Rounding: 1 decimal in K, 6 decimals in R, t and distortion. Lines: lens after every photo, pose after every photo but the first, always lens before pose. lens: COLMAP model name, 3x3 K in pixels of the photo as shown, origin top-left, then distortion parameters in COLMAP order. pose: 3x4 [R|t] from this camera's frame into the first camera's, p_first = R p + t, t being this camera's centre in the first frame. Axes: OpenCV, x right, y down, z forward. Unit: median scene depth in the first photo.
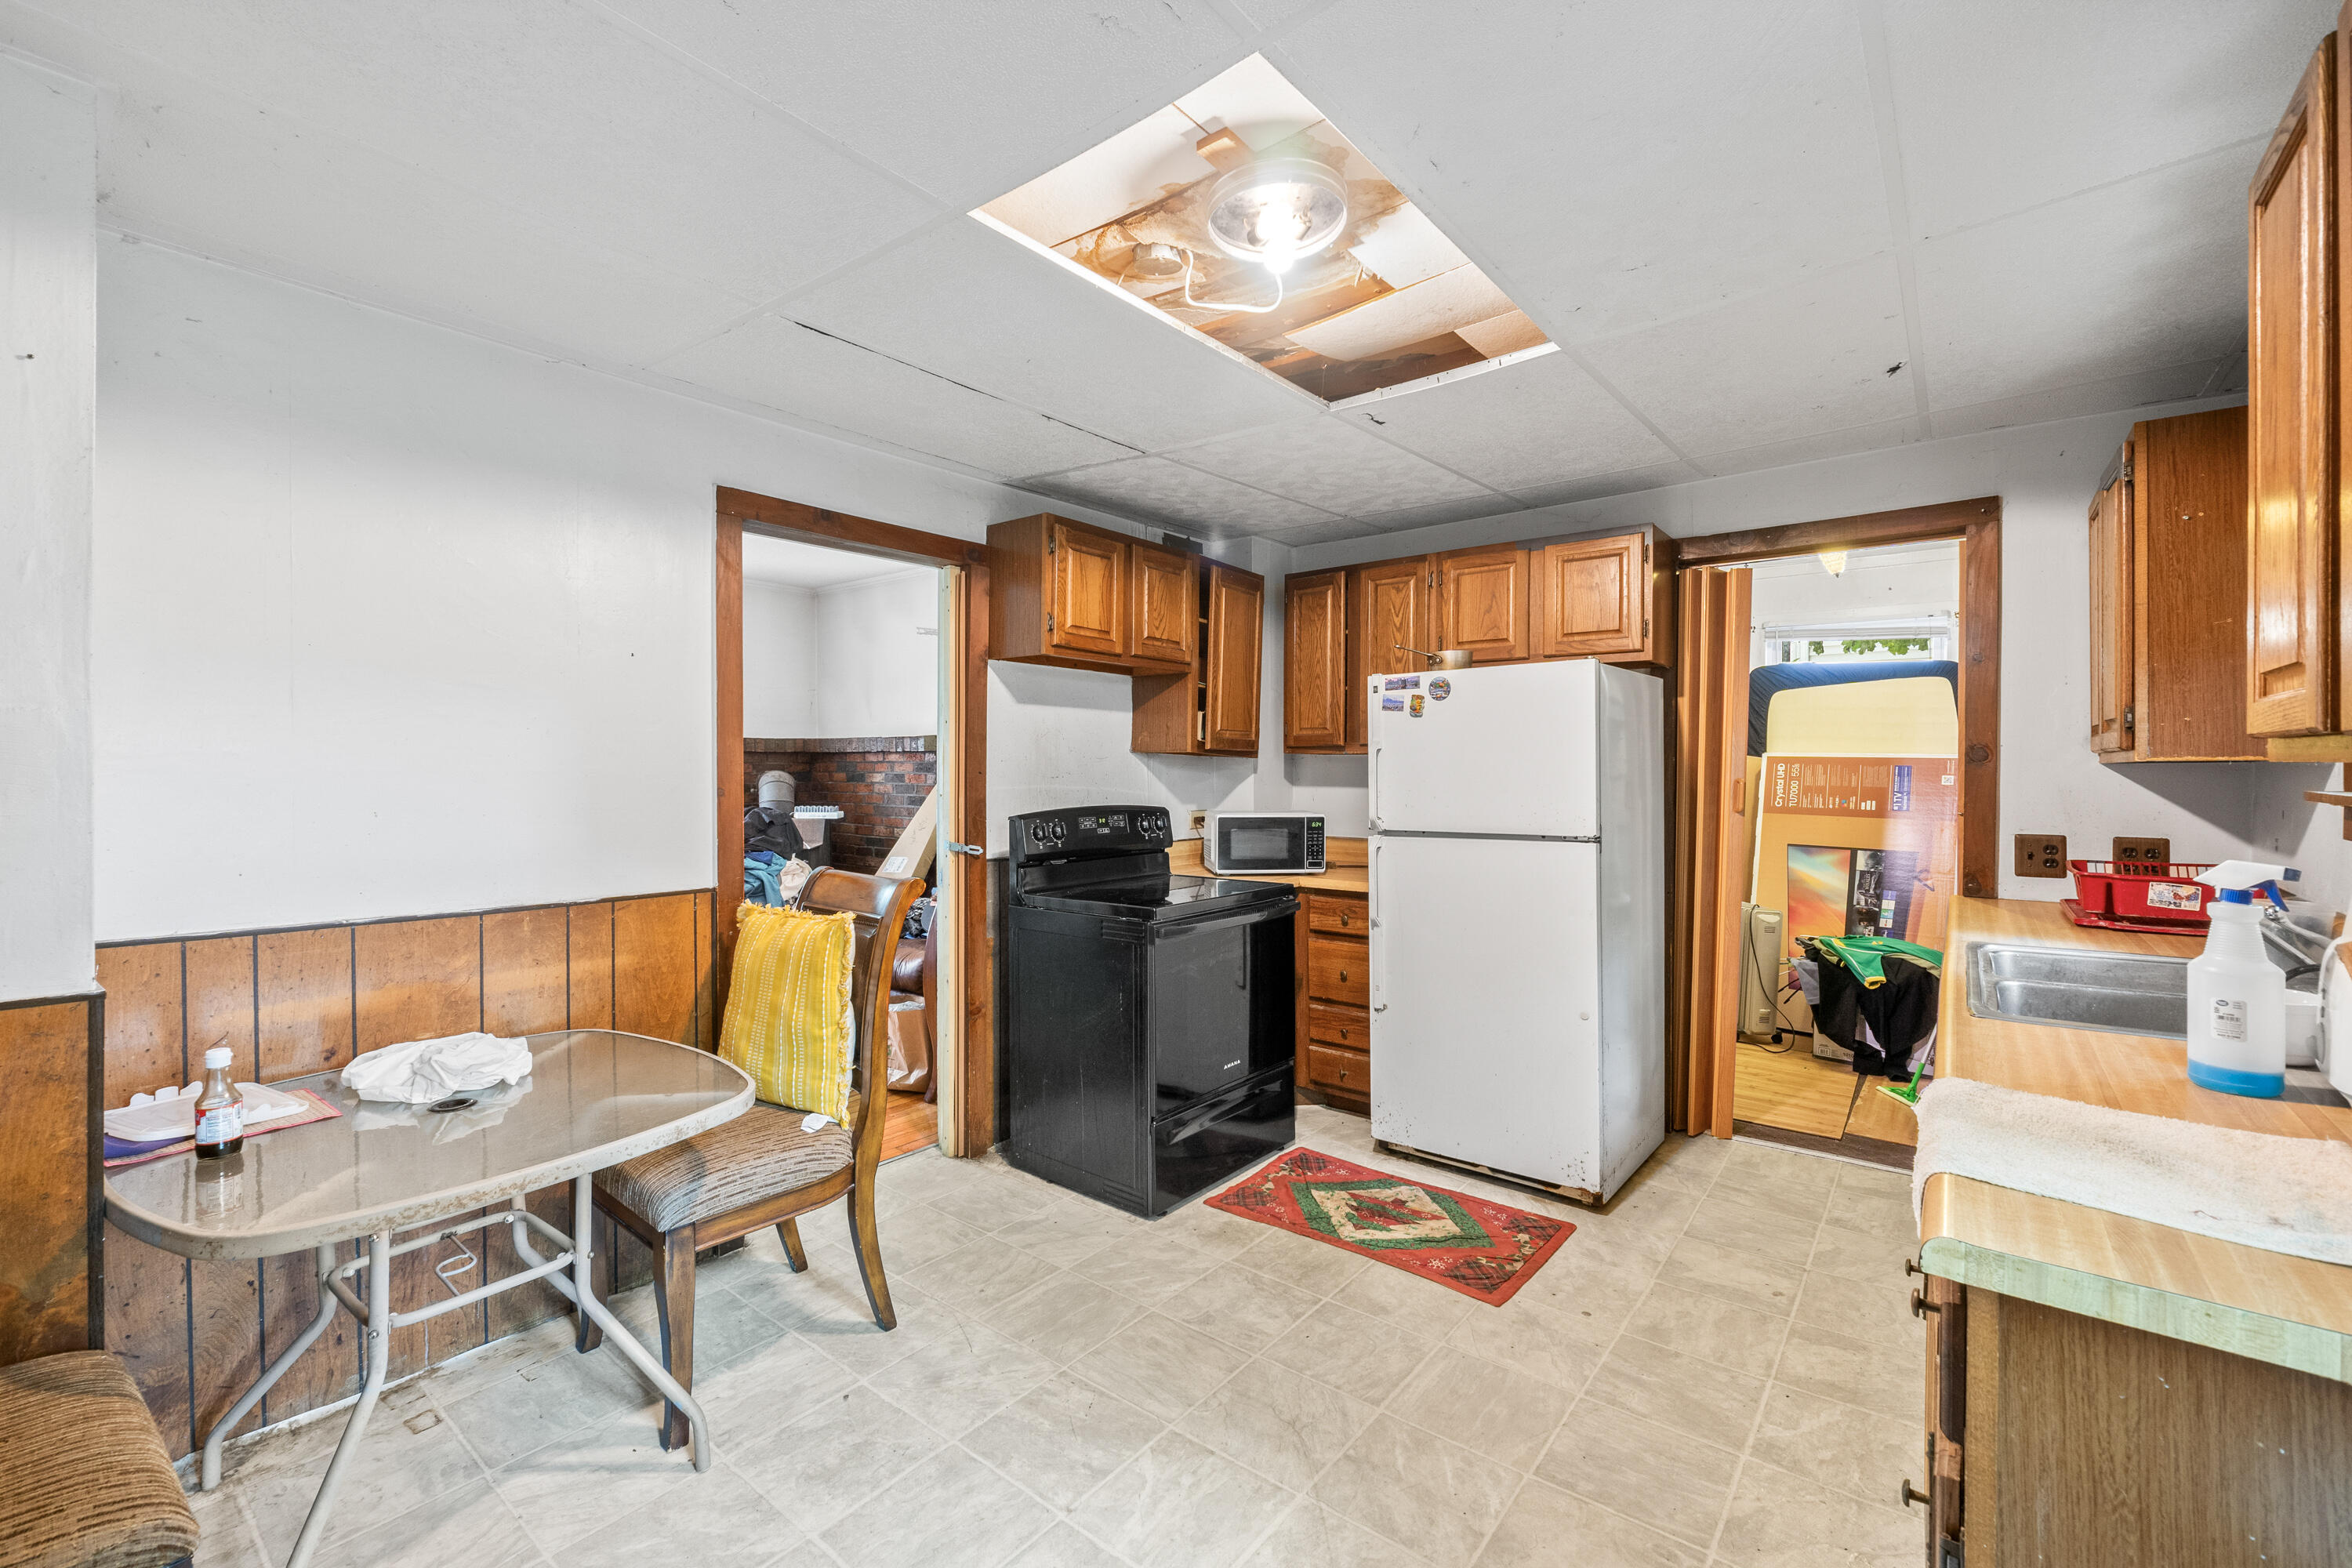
lens RADIAL K [[989.8, 0, 1174.5], [0, 989.8, 787.1], [0, 0, 1]] dist [0.000143, 0.000014]
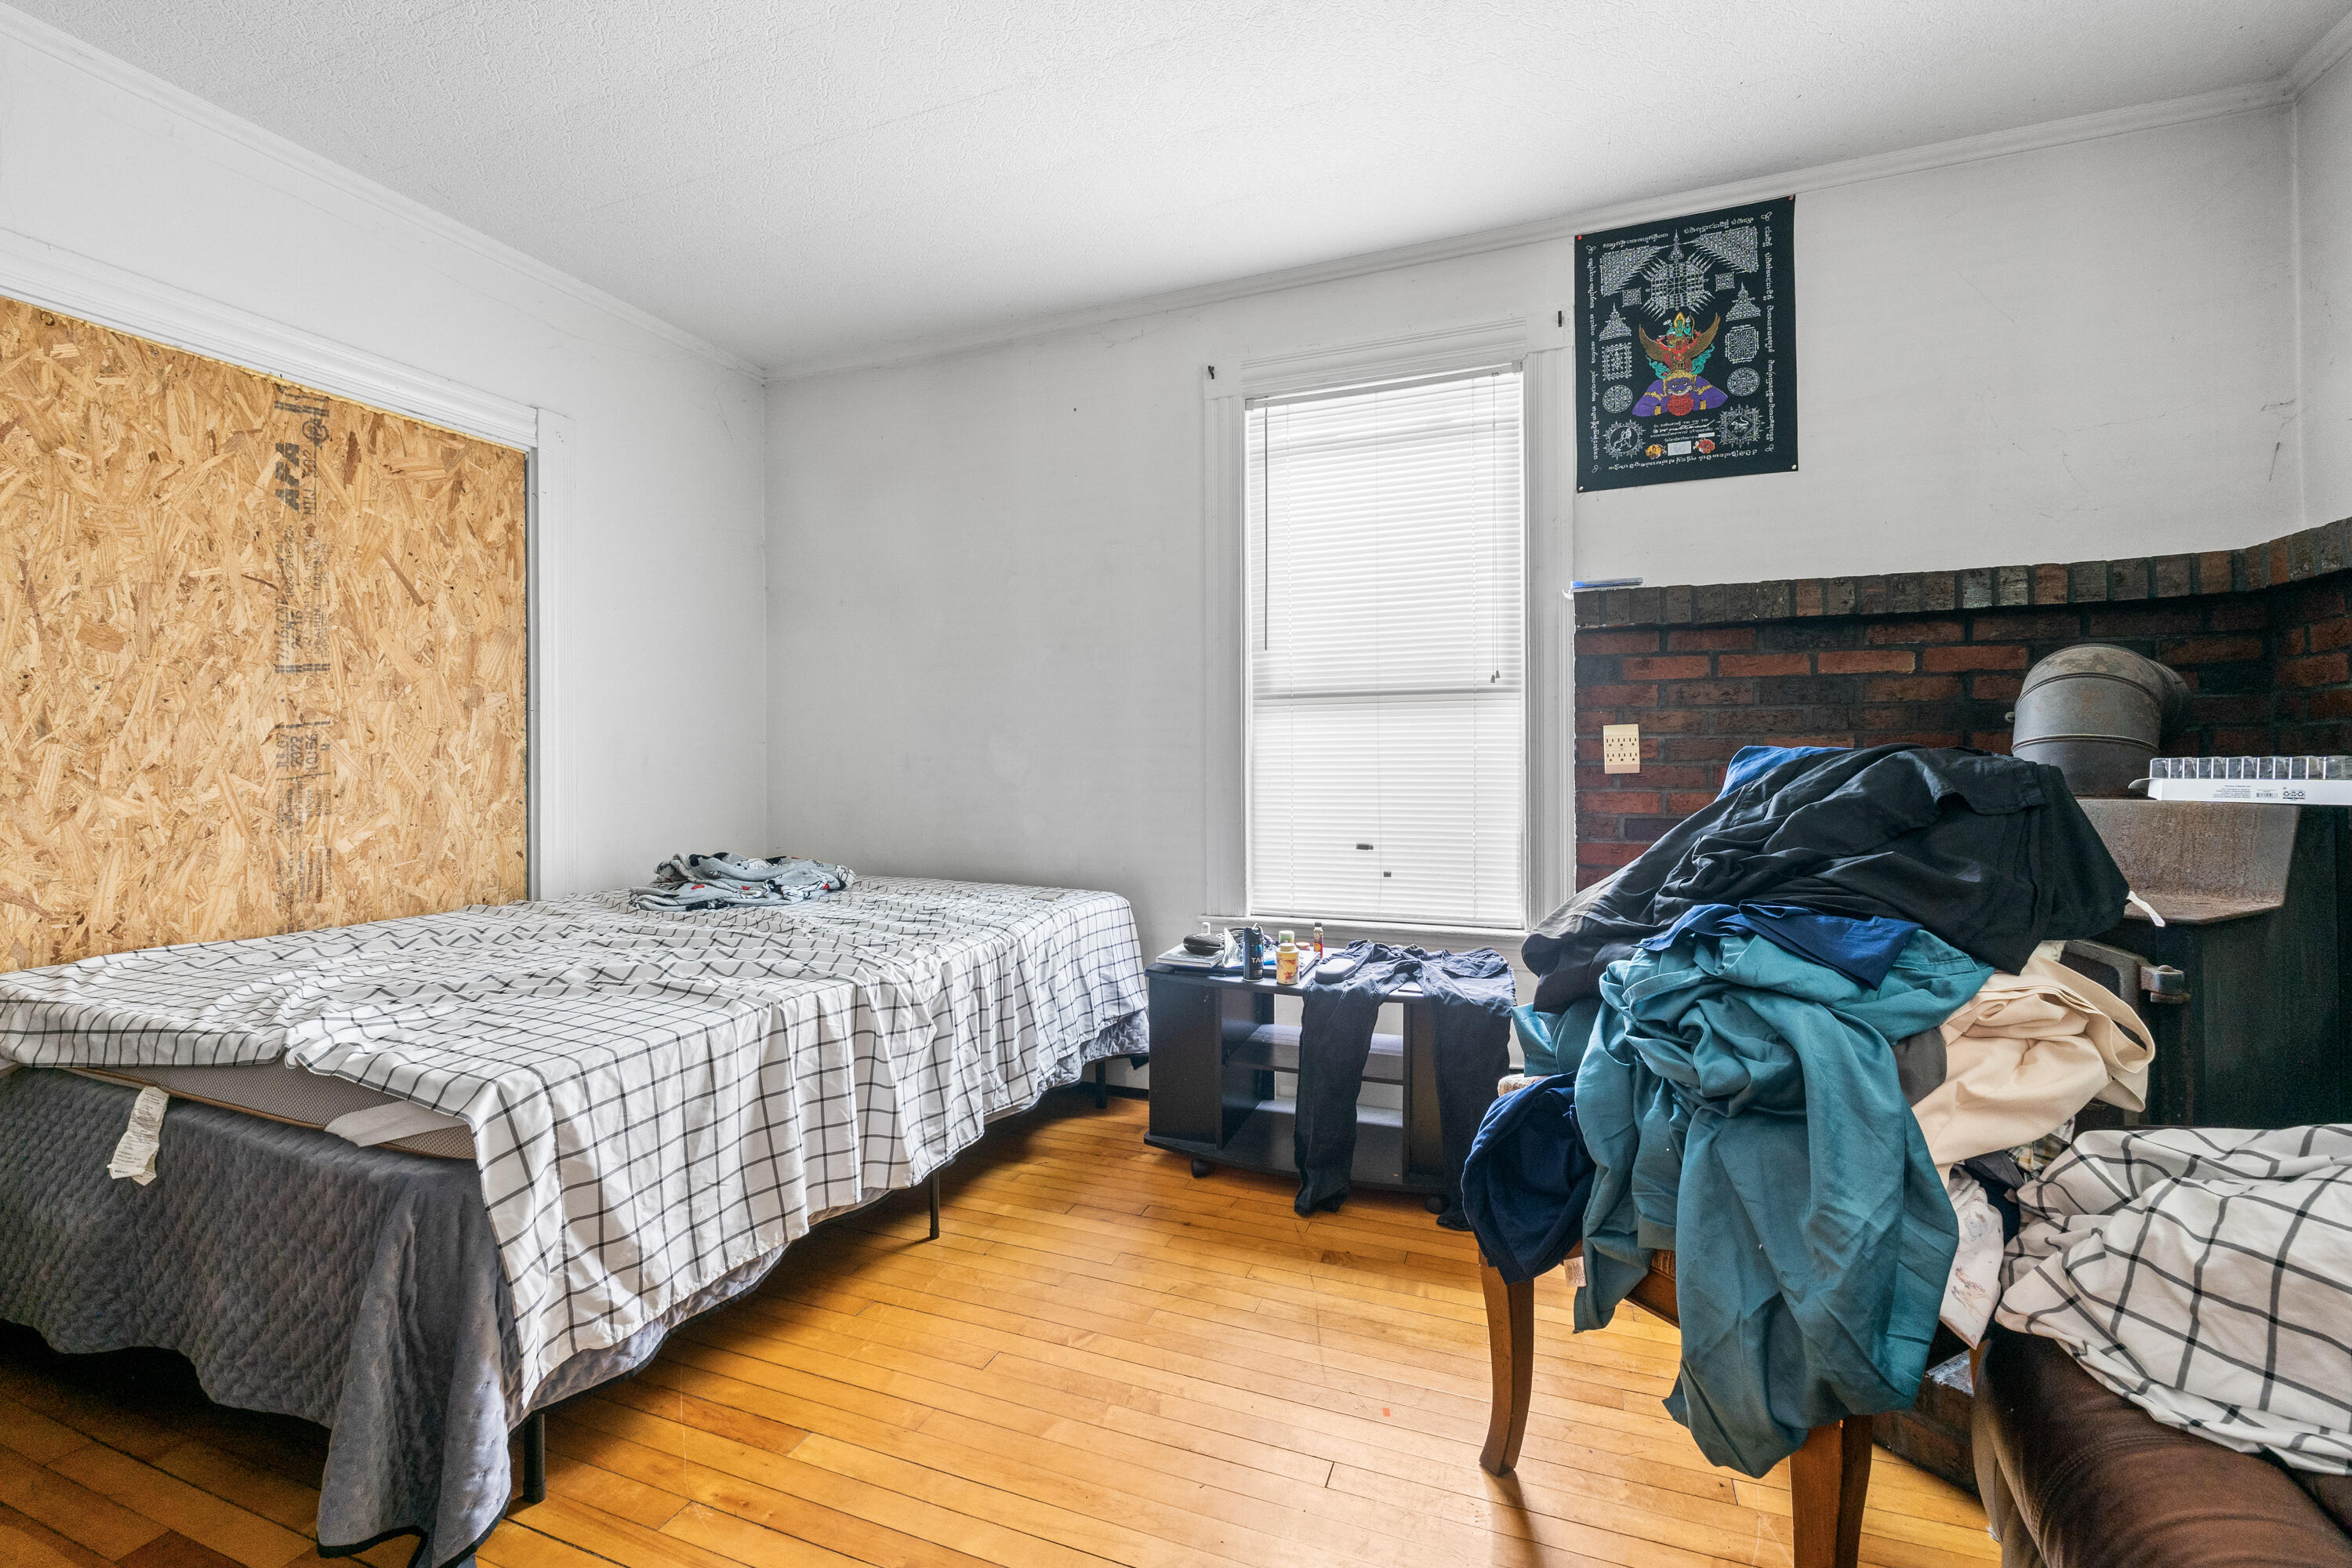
lens RADIAL K [[989.8, 0, 1174.8], [0, 989.8, 780.3], [0, 0, 1]] dist [0.000143, 0.000014]
pose [[0.320716, -0.006076, -0.947156, -0.235097], [-0.006882, 0.999938, -0.008745, 0.034308], [0.947150, 0.009323, 0.320654, 0.734415]]
